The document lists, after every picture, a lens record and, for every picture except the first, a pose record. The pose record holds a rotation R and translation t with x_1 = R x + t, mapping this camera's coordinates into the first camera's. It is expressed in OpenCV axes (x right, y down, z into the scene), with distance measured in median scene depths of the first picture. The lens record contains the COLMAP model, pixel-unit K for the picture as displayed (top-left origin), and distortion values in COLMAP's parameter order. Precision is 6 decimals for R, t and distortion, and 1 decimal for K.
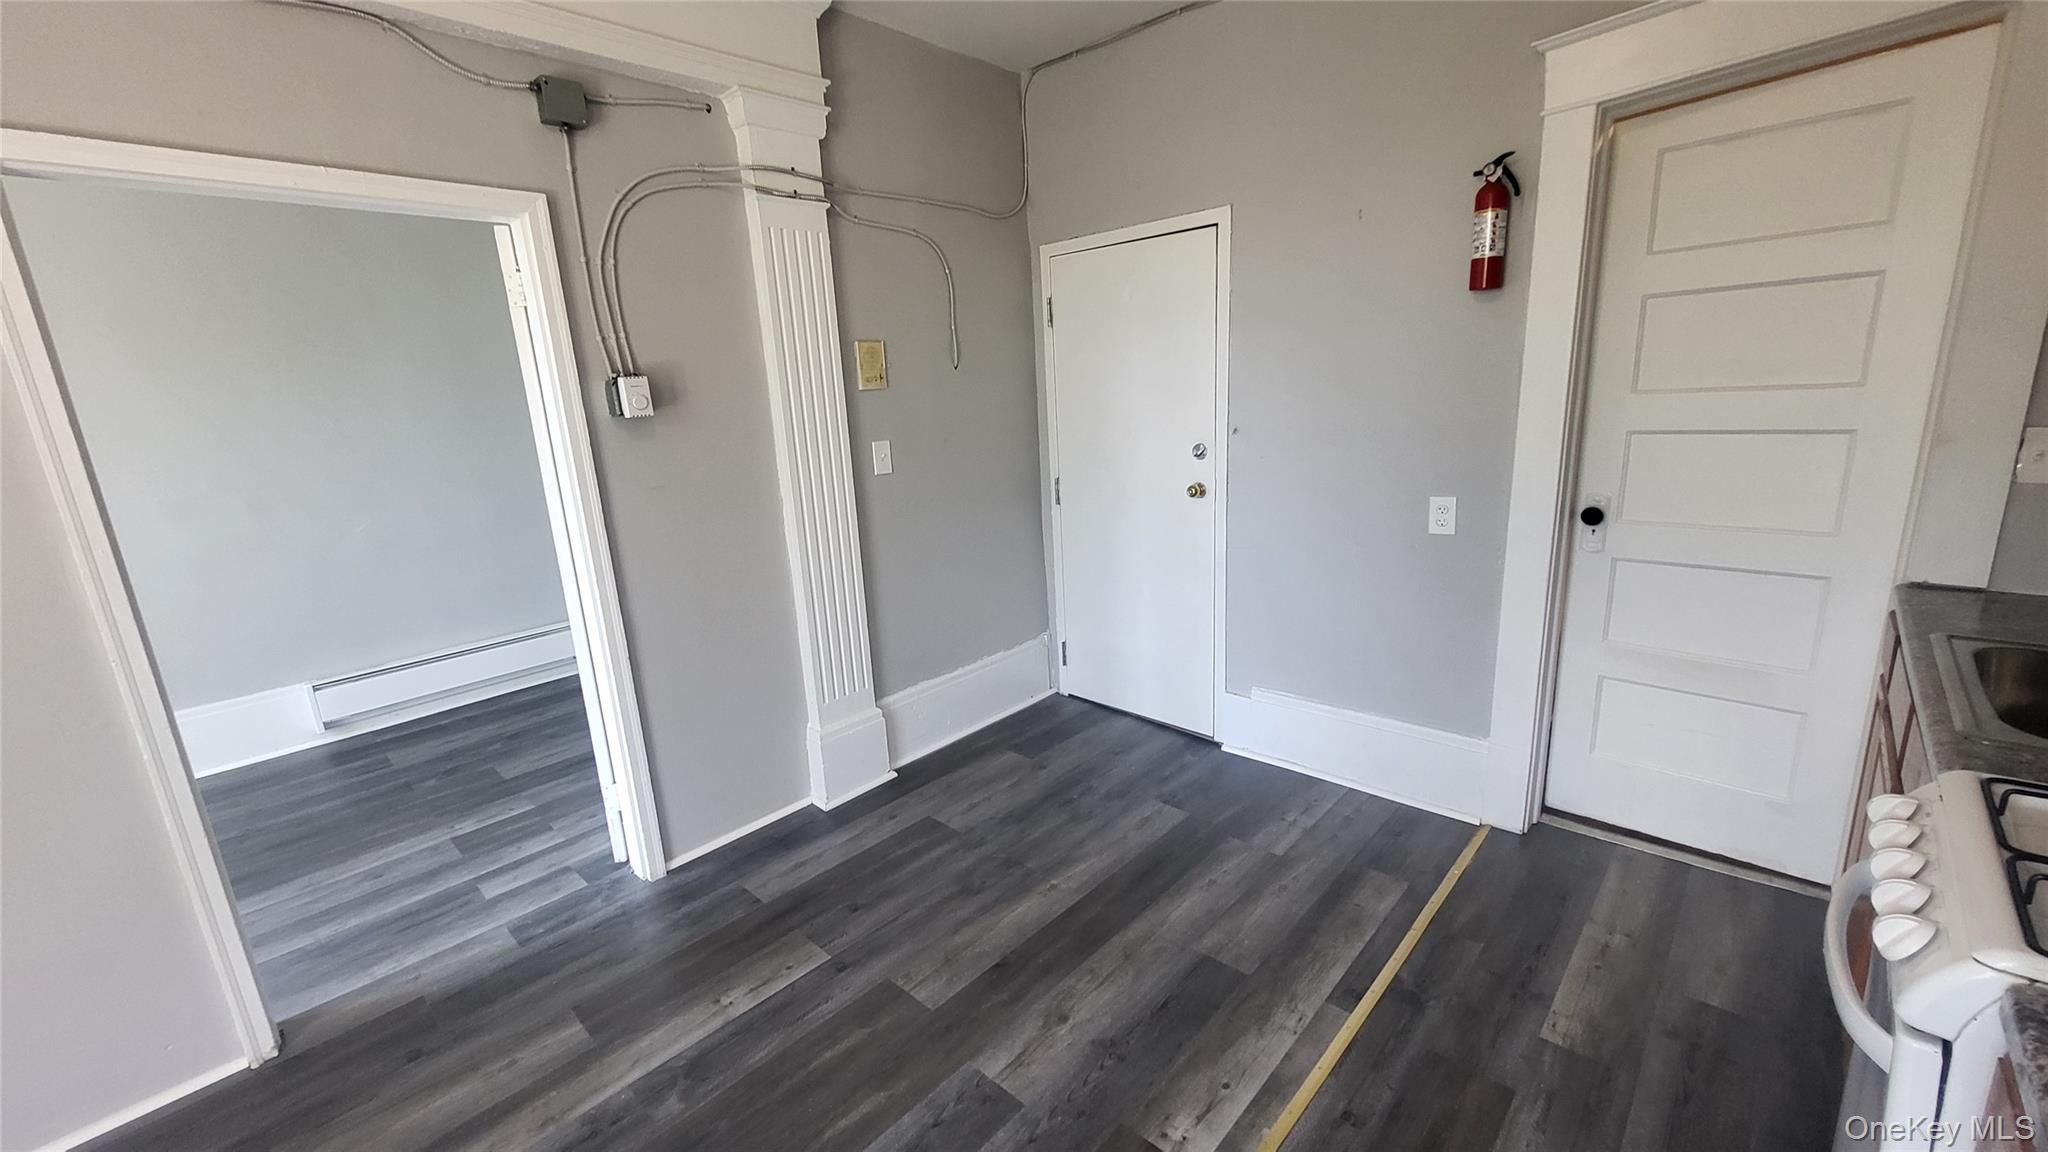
lens RADIAL K [[806.3, 0, 1012.0], [0, 806.3, 575.6], [0, 0, 1]] dist [0.000437, -0.000510]
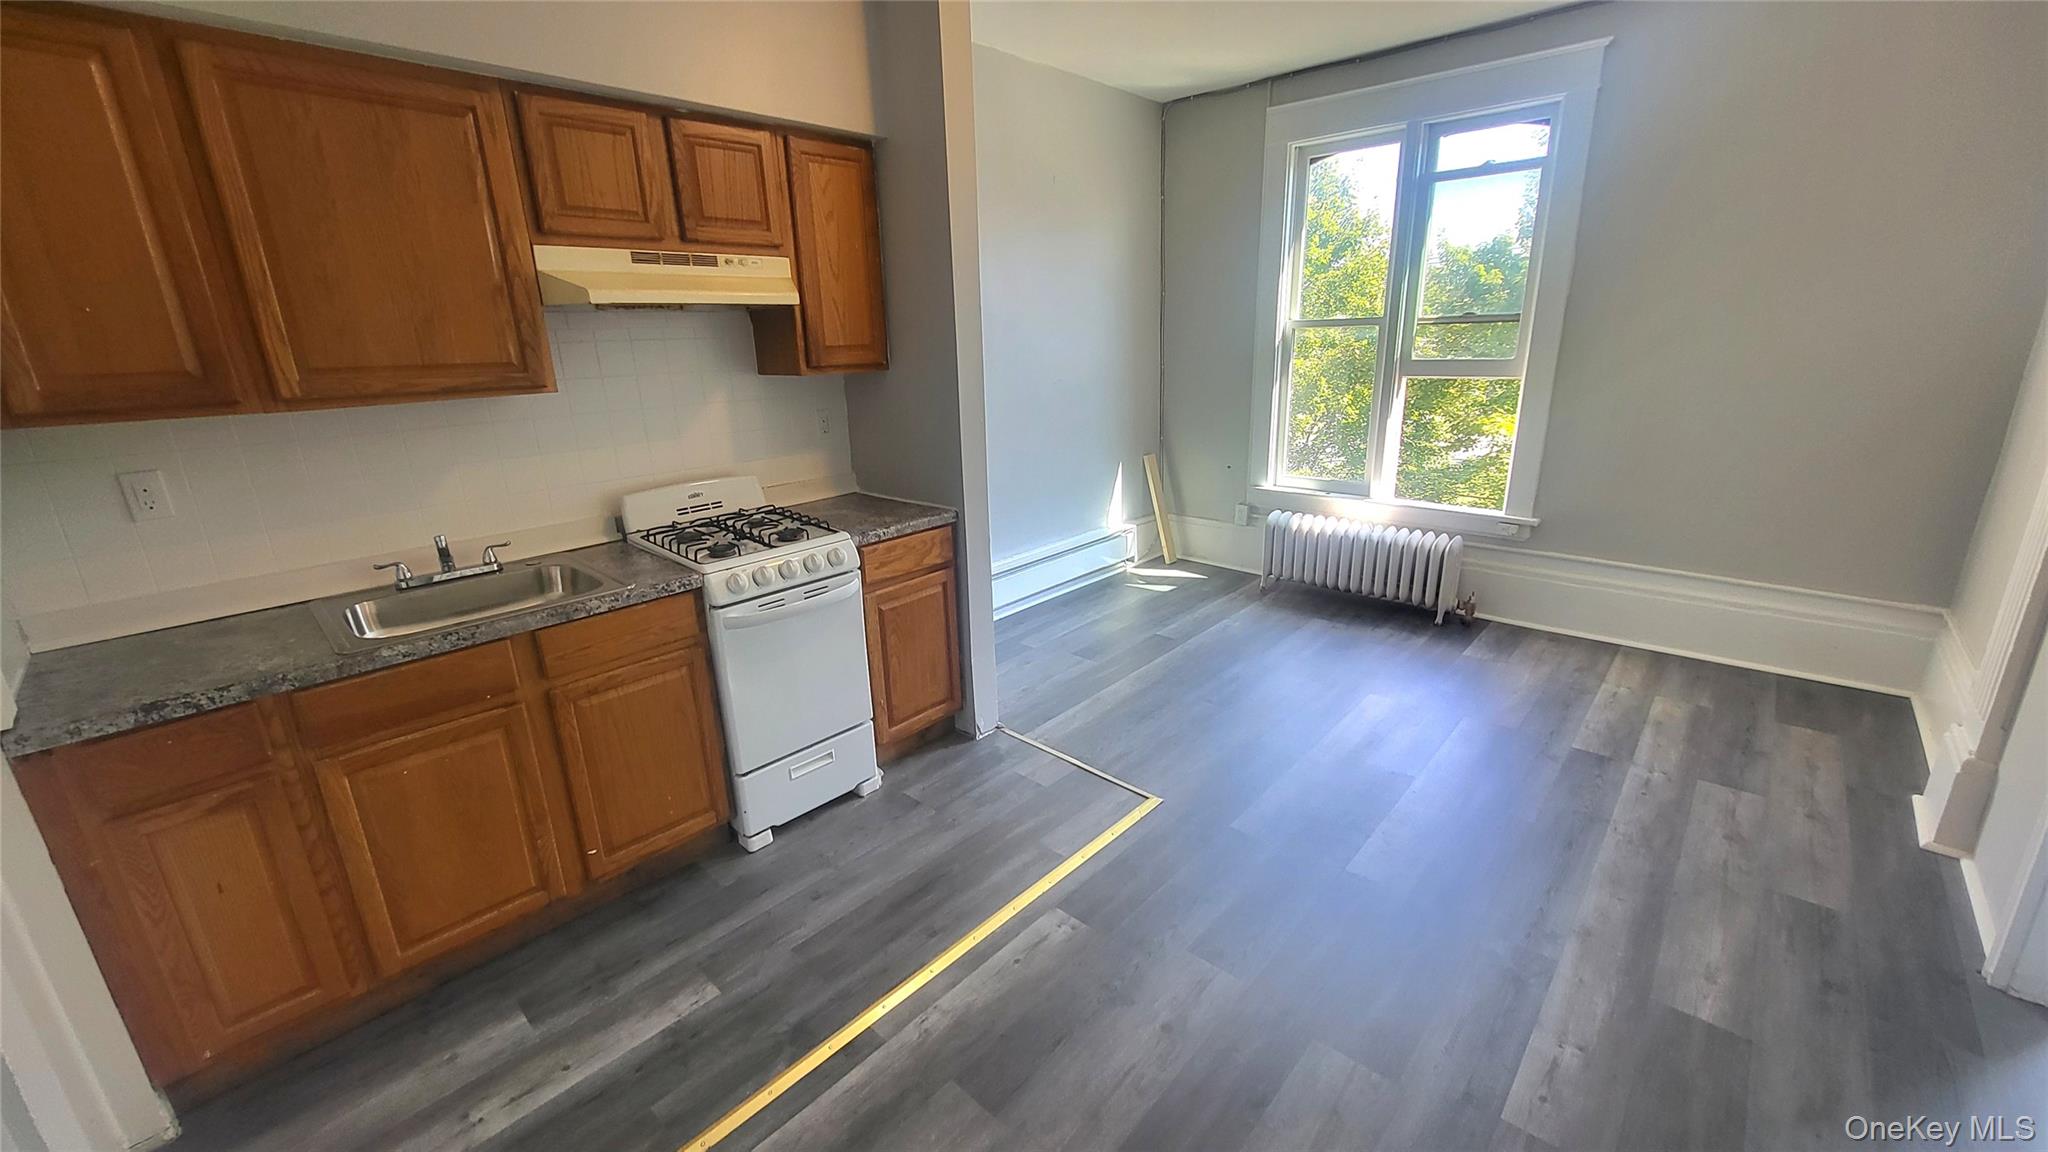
lens RADIAL K [[806.3, 0, 1013.7], [0, 806.3, 581.1], [0, 0, 1]] dist [0.000437, -0.000510]
pose [[-0.996131, 0.085891, 0.018619, 0.132499], [0.083553, 0.859816, 0.503721, -0.288341], [0.027257, 0.503327, -0.863666, 1.145895]]
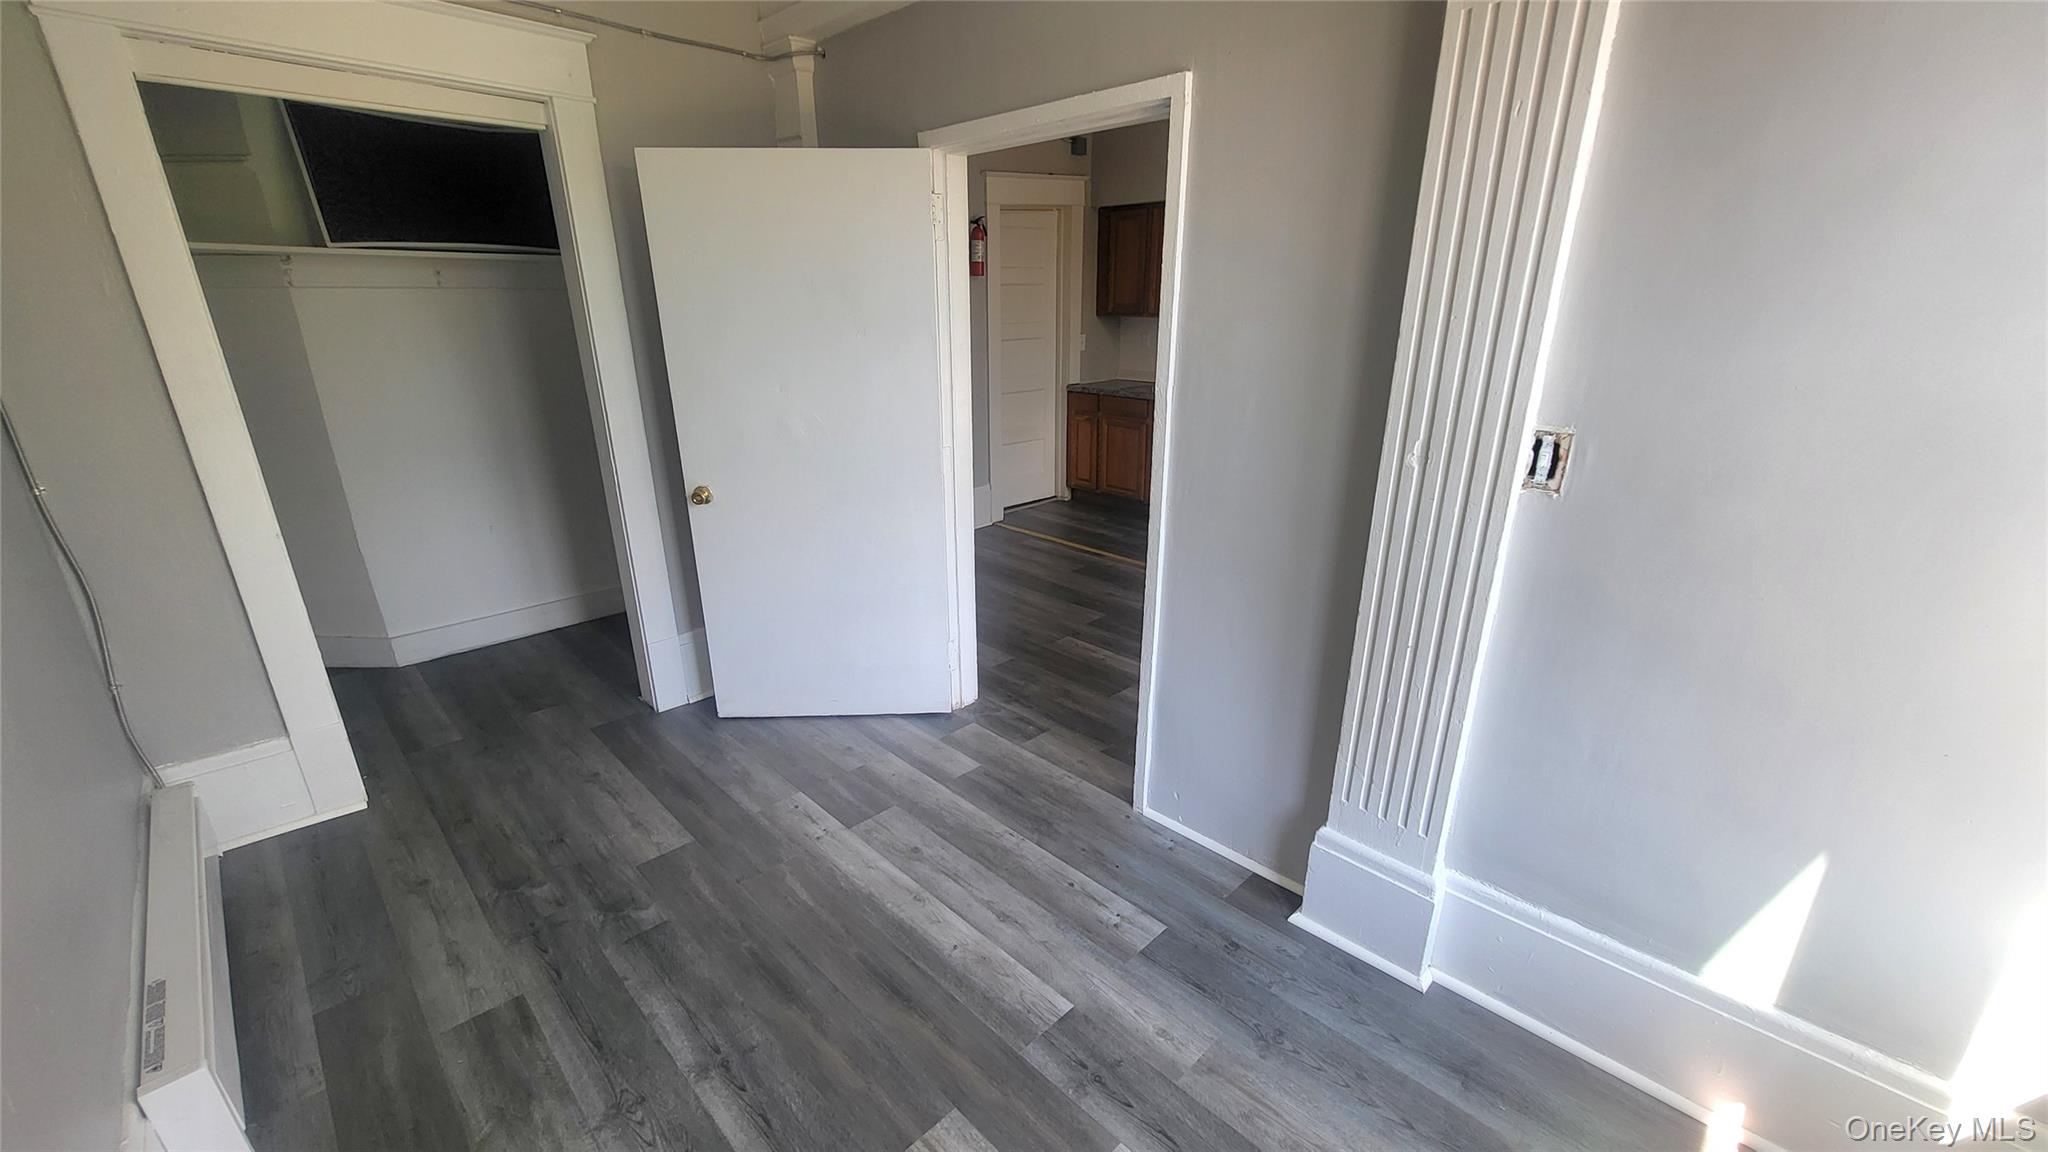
lens RADIAL K [[806.3, 0, 1015.6], [0, 806.3, 578.1], [0, 0, 1]] dist [0.000437, -0.000510]
pose [[0.039666, -0.278084, 0.959737, -1.582579], [0.232822, 0.936628, 0.261766, -0.115074], [-0.971710, 0.213065, 0.101896, 0.755420]]
